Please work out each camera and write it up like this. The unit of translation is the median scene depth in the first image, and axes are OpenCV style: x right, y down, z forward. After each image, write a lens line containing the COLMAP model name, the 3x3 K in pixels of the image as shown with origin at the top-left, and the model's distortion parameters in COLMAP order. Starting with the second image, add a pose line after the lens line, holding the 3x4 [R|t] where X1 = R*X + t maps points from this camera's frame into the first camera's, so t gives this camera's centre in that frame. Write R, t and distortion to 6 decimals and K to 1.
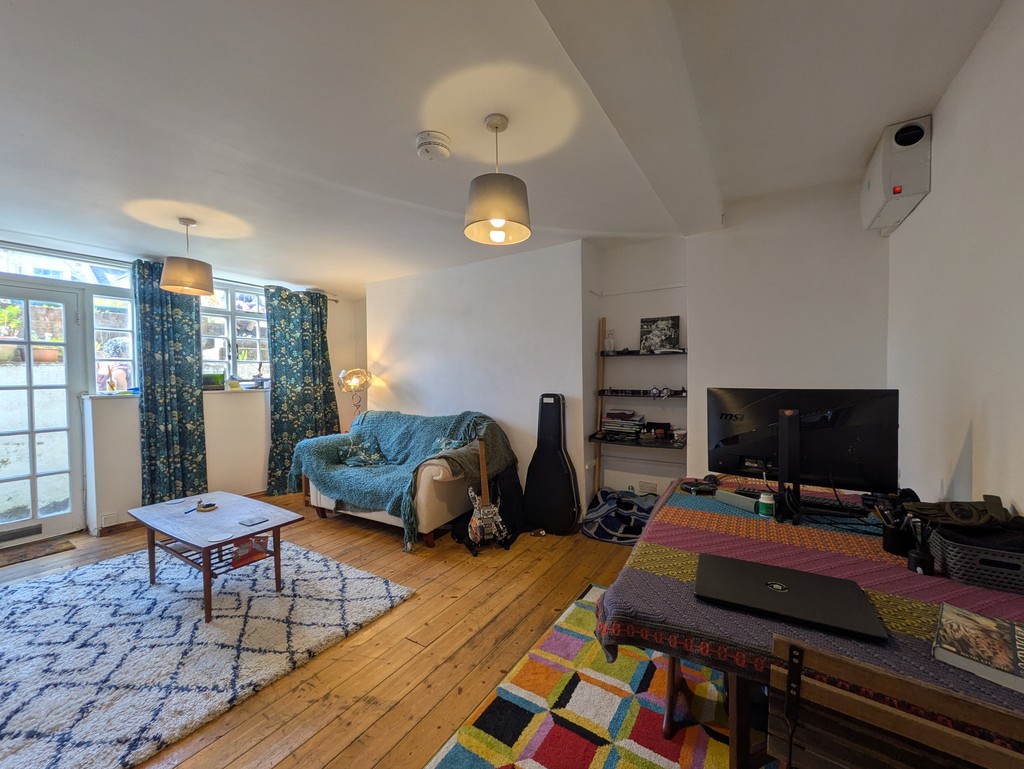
lens RADIAL K [[403.8, 0, 516.0], [0, 403.8, 388.4], [0, 0, 1]] dist [-0.000068, 0.000693]
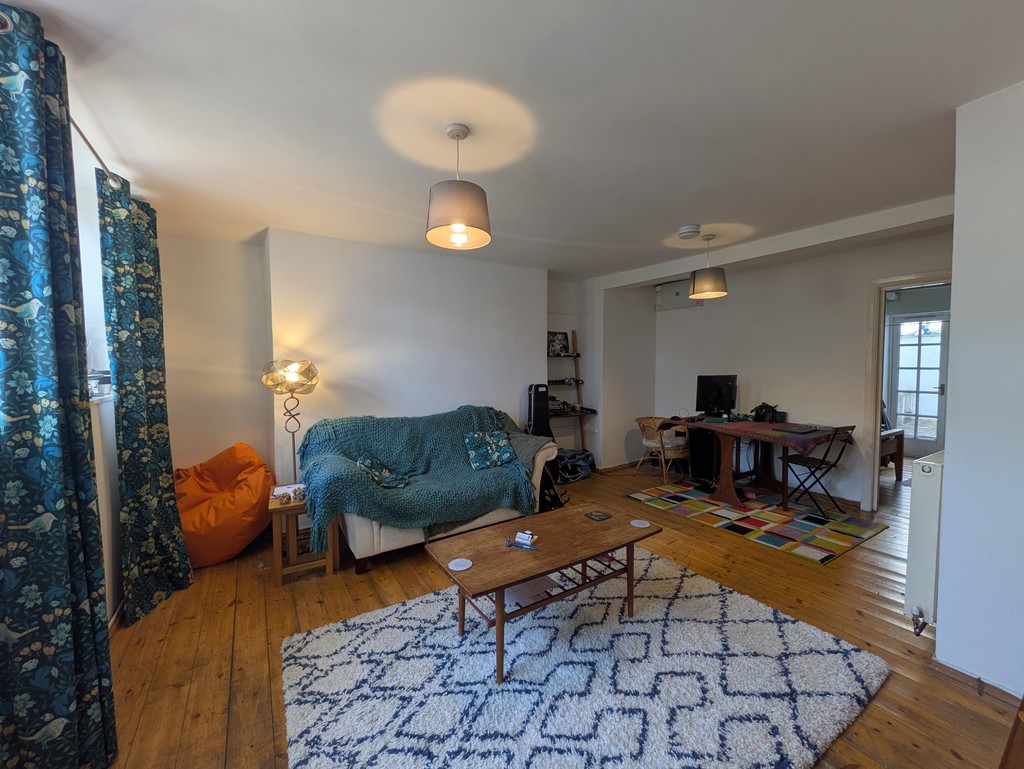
lens RADIAL K [[403.8, 0, 514.8], [0, 403.8, 385.3], [0, 0, 1]] dist [-0.000068, 0.000693]
pose [[0.423921, -0.031368, 0.905156, -1.729547], [0.028167, 0.999373, 0.021441, -0.019796], [-0.905261, 0.016406, 0.424539, 0.809546]]
